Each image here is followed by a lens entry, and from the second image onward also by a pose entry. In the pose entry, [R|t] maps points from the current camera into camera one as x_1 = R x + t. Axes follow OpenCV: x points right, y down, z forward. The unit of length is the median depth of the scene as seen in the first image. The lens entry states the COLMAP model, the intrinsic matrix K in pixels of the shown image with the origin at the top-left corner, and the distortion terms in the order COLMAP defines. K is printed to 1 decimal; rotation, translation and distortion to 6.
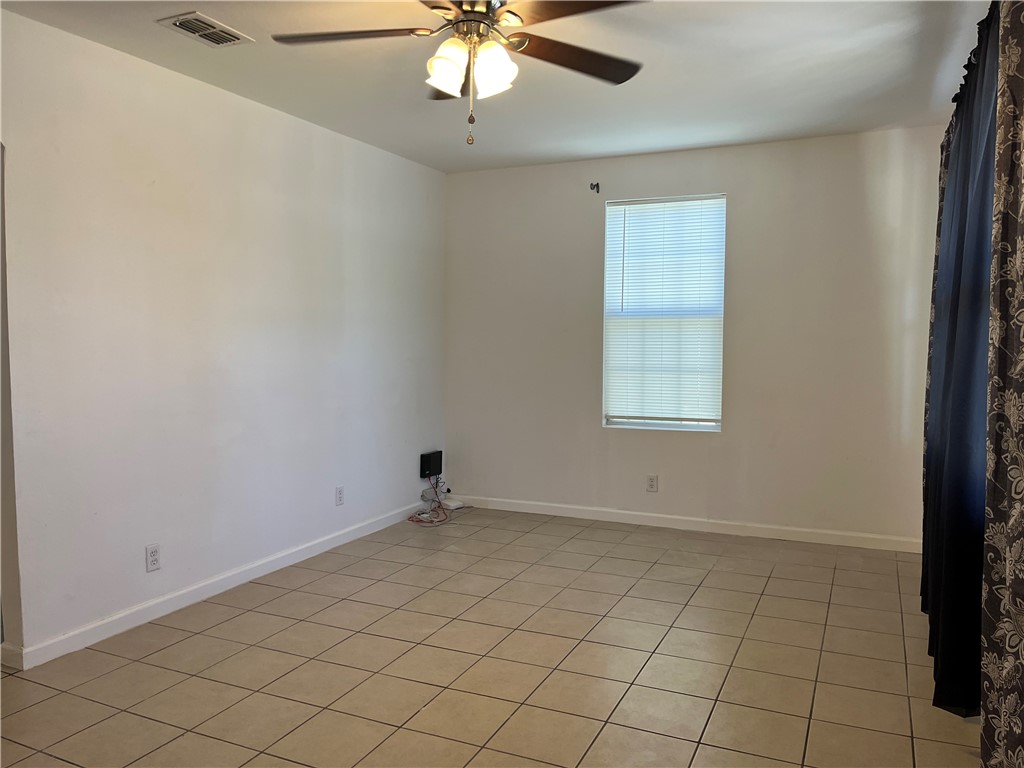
lens RADIAL K [[795.9, 0, 512.0], [0, 795.9, 384.0], [0, 0, 1]] dist [0.064738, -0.105396]
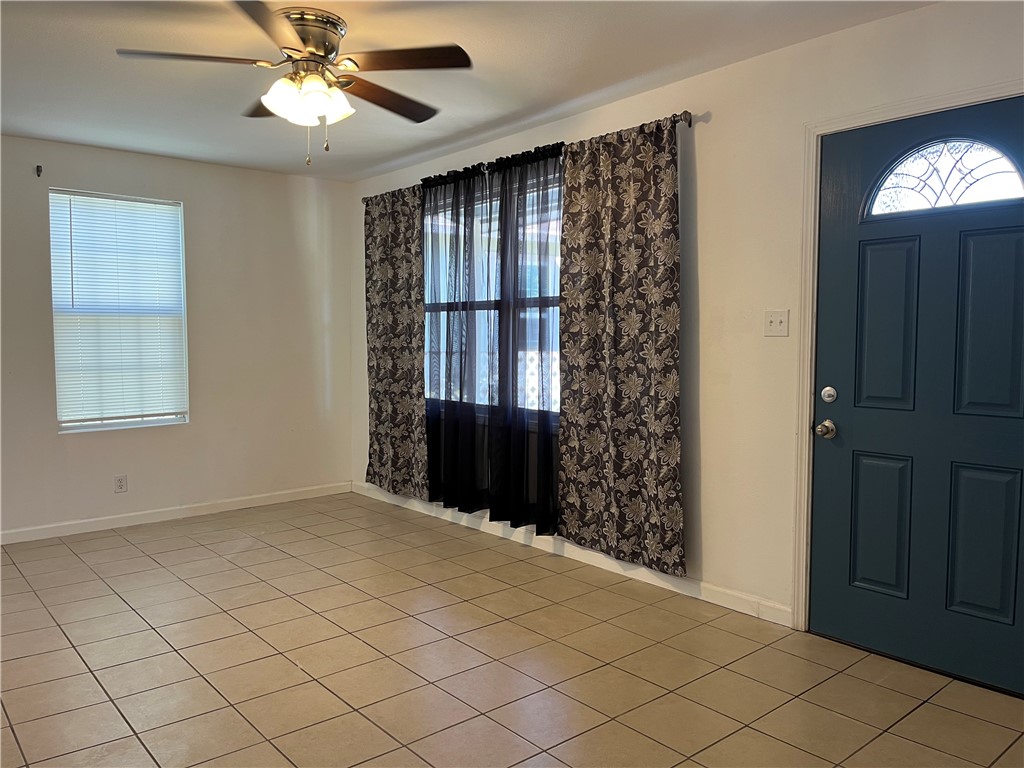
lens RADIAL K [[781.1, 0, 527.3], [0, 781.1, 389.5], [0, 0, 1]] dist [0.065236, -0.094060]
pose [[0.410592, -0.065782, 0.909443, -0.508041], [0.068285, 0.996812, 0.041273, 0.002693], [-0.909259, 0.045155, 0.413774, 0.140408]]
